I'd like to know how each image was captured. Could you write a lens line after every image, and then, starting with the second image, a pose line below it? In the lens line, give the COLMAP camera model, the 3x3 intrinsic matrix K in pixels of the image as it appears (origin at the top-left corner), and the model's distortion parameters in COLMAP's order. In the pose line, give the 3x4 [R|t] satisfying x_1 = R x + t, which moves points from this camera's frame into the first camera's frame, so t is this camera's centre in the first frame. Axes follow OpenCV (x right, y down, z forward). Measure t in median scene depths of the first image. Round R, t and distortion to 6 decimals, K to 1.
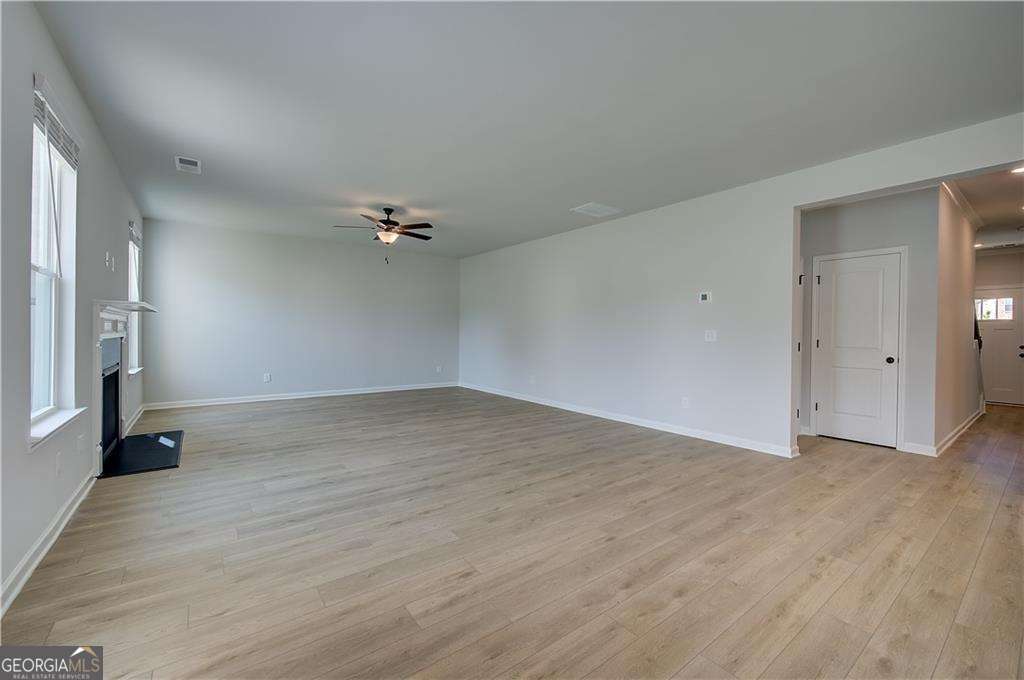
lens RADIAL K [[420.6, 0, 513.7], [0, 420.6, 336.3], [0, 0, 1]] dist [-0.000374, 0.000142]
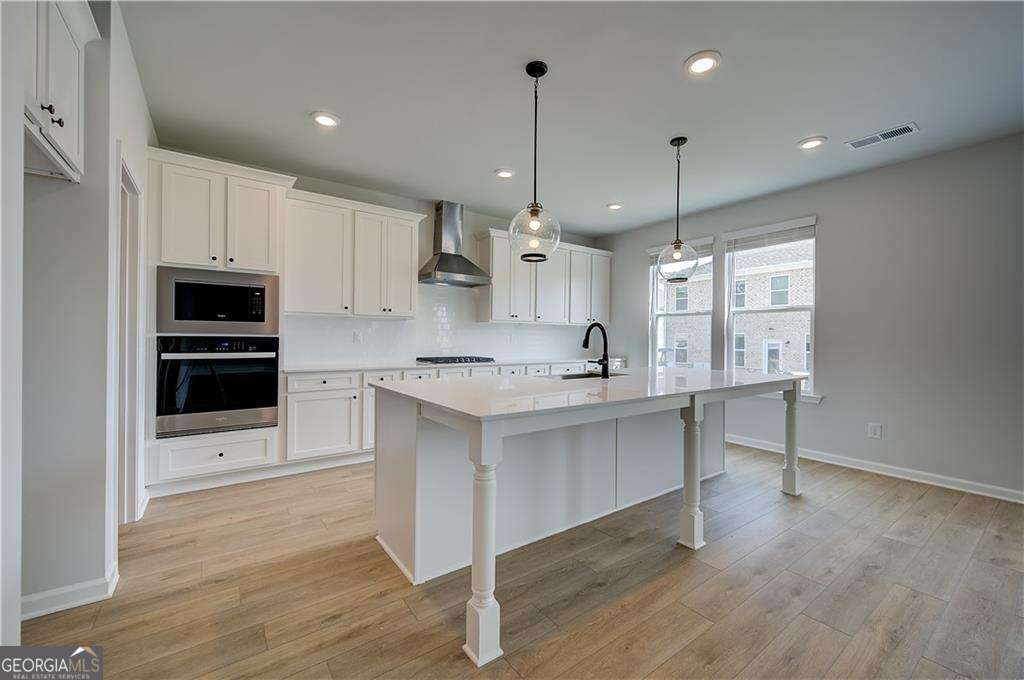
lens RADIAL K [[409.3, 0, 512.0], [0, 409.3, 335.7], [0, 0, 1]] dist [0.000709, 0.000046]
pose [[-0.999420, -0.023399, 0.024732, 0.675123], [-0.023264, 0.999713, 0.005737, -0.003180], [-0.024859, 0.005158, -0.999678, 0.880656]]
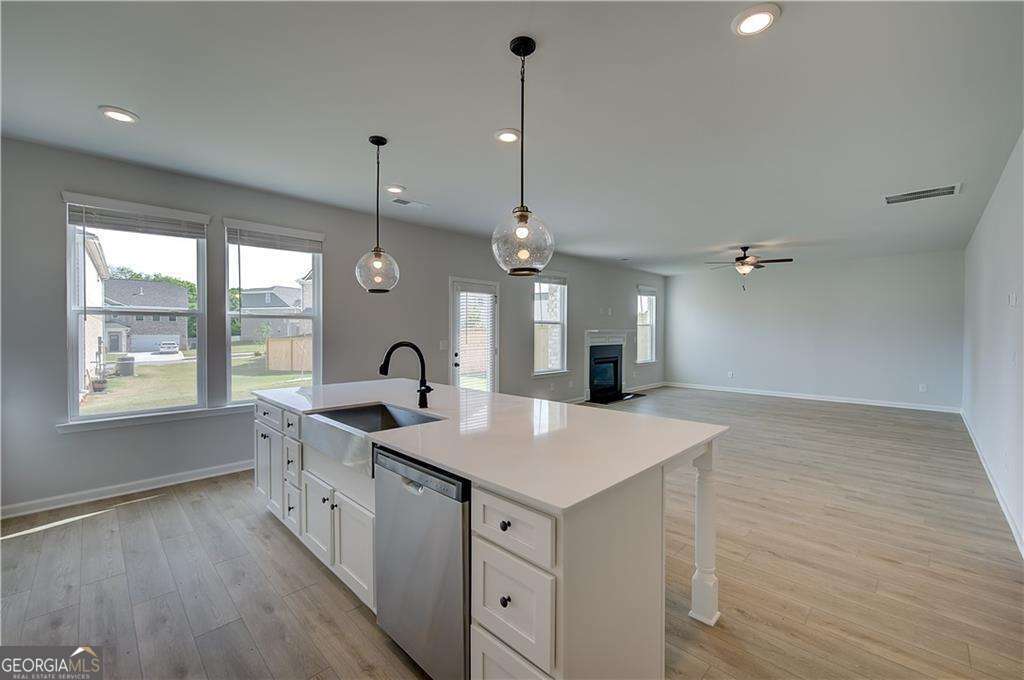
lens RADIAL K [[420.6, 0, 513.7], [0, 420.6, 336.3], [0, 0, 1]] dist [-0.000374, 0.000142]
pose [[0.135804, -0.002077, -0.990733, 1.177598], [-0.007457, 0.999967, -0.003119, -0.032718], [0.990708, 0.007811, 0.135784, 0.187583]]
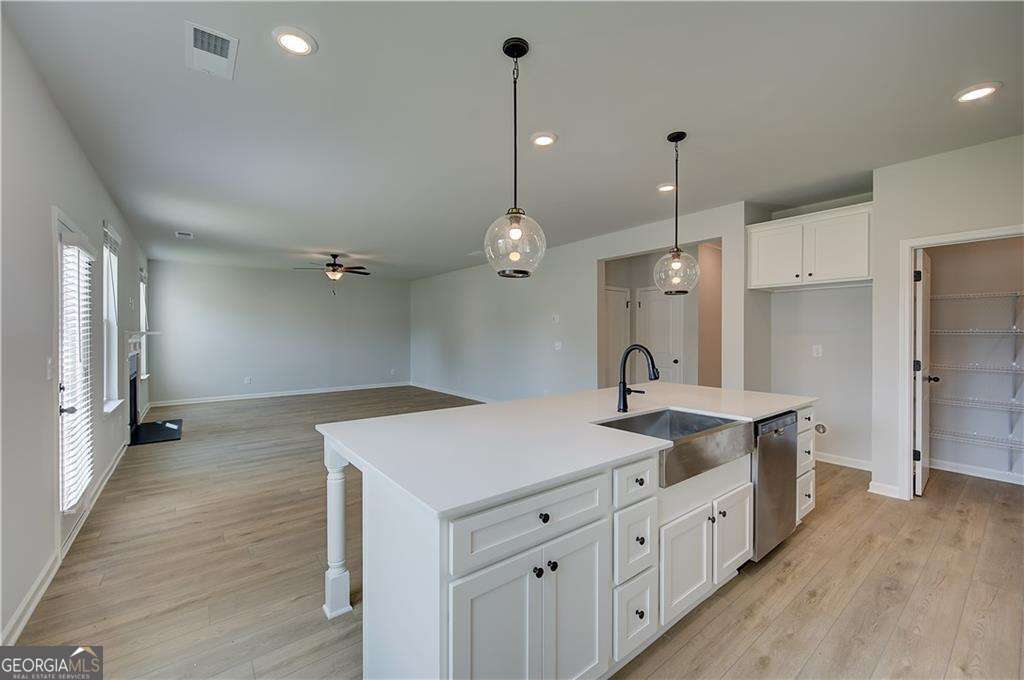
lens RADIAL K [[415.0, 0, 514.3], [0, 415.0, 337.8], [0, 0, 1]] dist [0.013482, -0.000487]
pose [[0.999817, -0.013199, 0.013883, 0.354232], [0.013190, 0.999913, 0.000758, -0.037810], [-0.013892, -0.000575, 0.999903, -0.478874]]
